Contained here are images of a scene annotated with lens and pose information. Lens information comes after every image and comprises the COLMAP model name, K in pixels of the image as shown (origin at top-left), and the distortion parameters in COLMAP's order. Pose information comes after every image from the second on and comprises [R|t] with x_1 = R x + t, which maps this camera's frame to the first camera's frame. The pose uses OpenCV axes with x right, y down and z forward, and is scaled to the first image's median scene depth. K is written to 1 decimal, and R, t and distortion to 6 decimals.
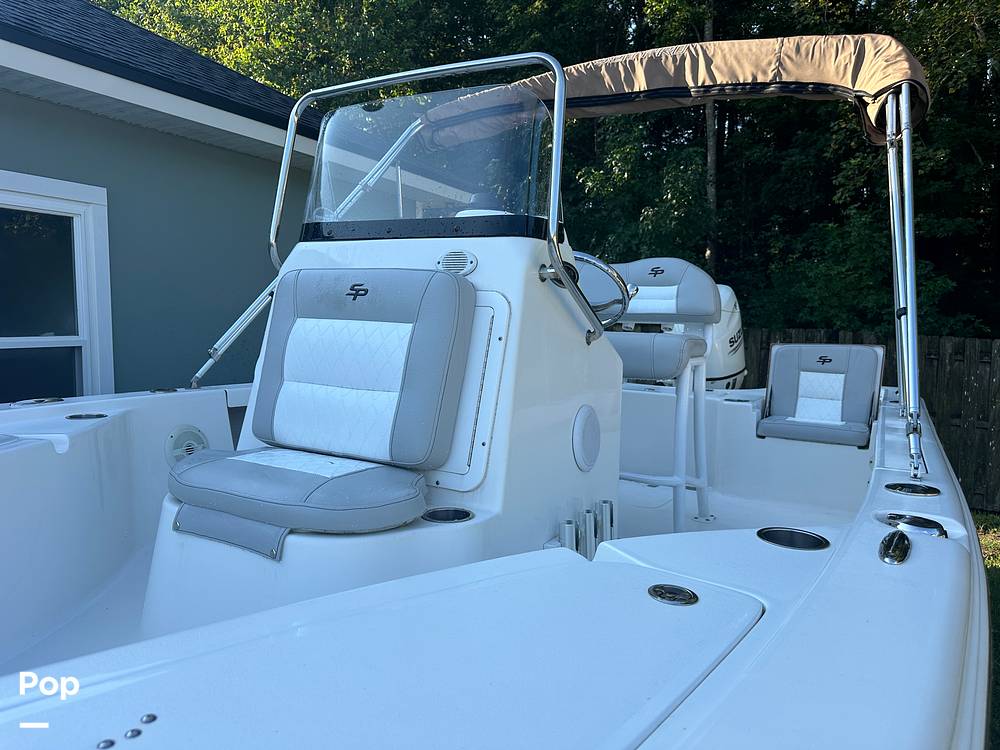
lens RADIAL K [[709.0, 0, 494.7], [0, 709.0, 375.1], [0, 0, 1]] dist [0.033670, -0.052342]
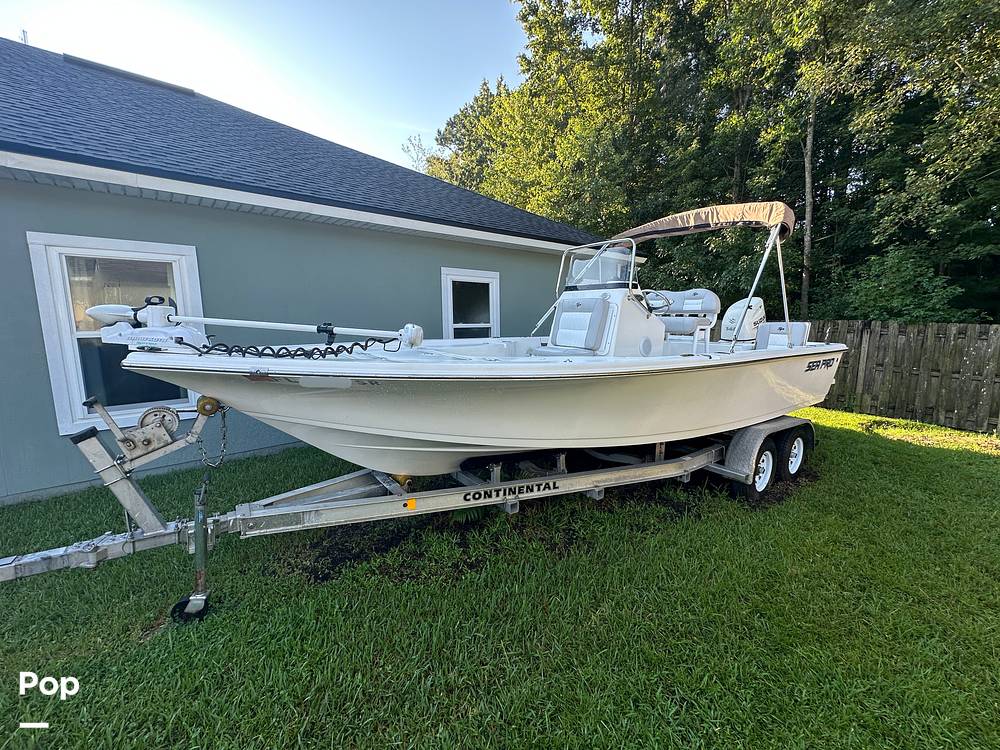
lens RADIAL K [[399.9, 0, 500.1], [0, 399.9, 377.3], [0, 0, 1]] dist [-0.007424, 0.002427]
pose [[0.913323, 0.040312, -0.405236, 0.184267], [-0.017252, 0.998025, 0.060398, 0.088636], [0.406871, -0.048171, 0.912215, -0.690038]]
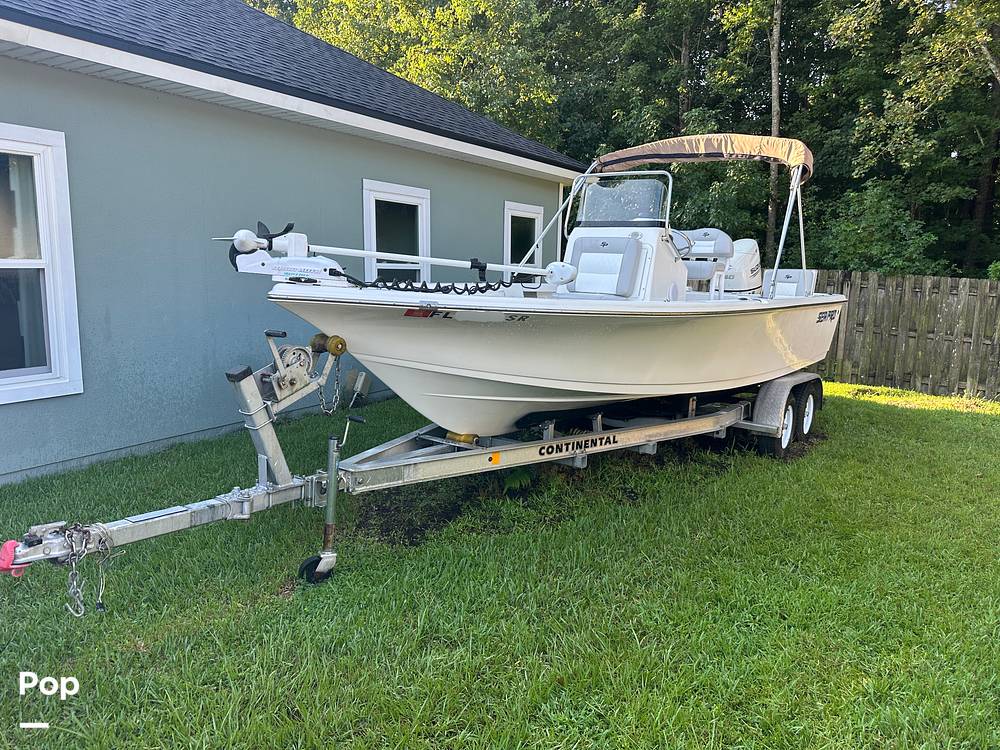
lens RADIAL K [[709.0, 0, 493.2], [0, 709.0, 380.6], [0, 0, 1]] dist [0.033670, -0.052342]
pose [[0.994738, 0.025485, -0.099232, -0.217872], [-0.017573, 0.996655, 0.079809, 0.155034], [0.100934, -0.077645, 0.991859, -1.408947]]
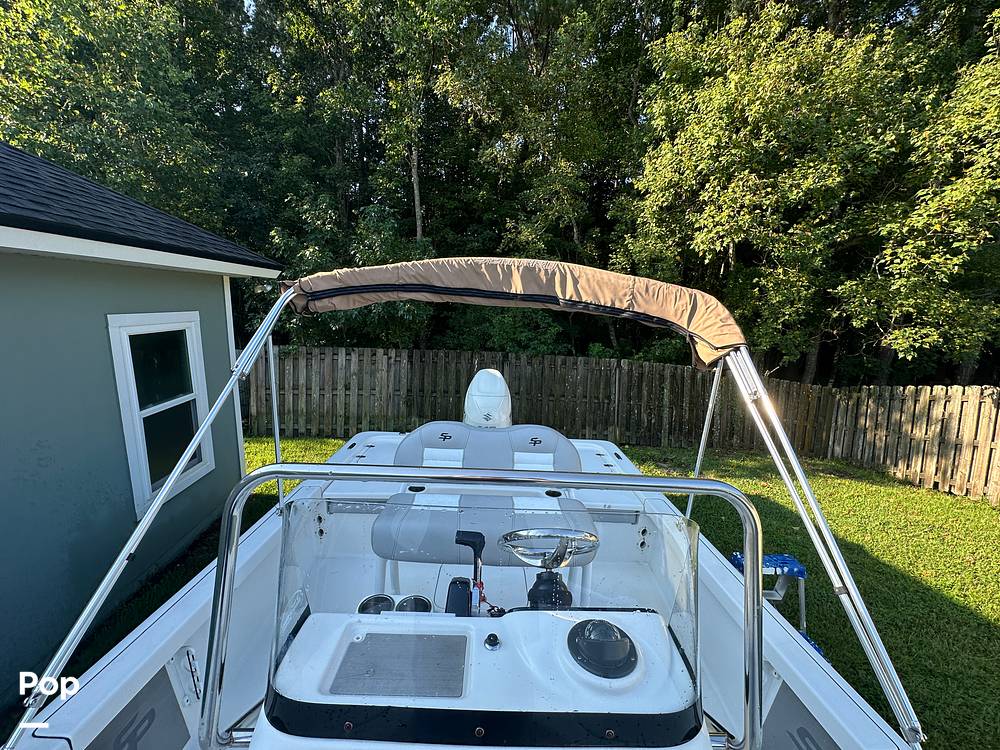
lens RADIAL K [[399.9, 0, 499.0], [0, 399.9, 372.7], [0, 0, 1]] dist [-0.007424, 0.002427]
pose [[0.851377, -0.072826, 0.519475, -0.184666], [0.020080, 0.994114, 0.106457, -0.350934], [-0.524170, -0.080204, 0.847828, 0.455570]]
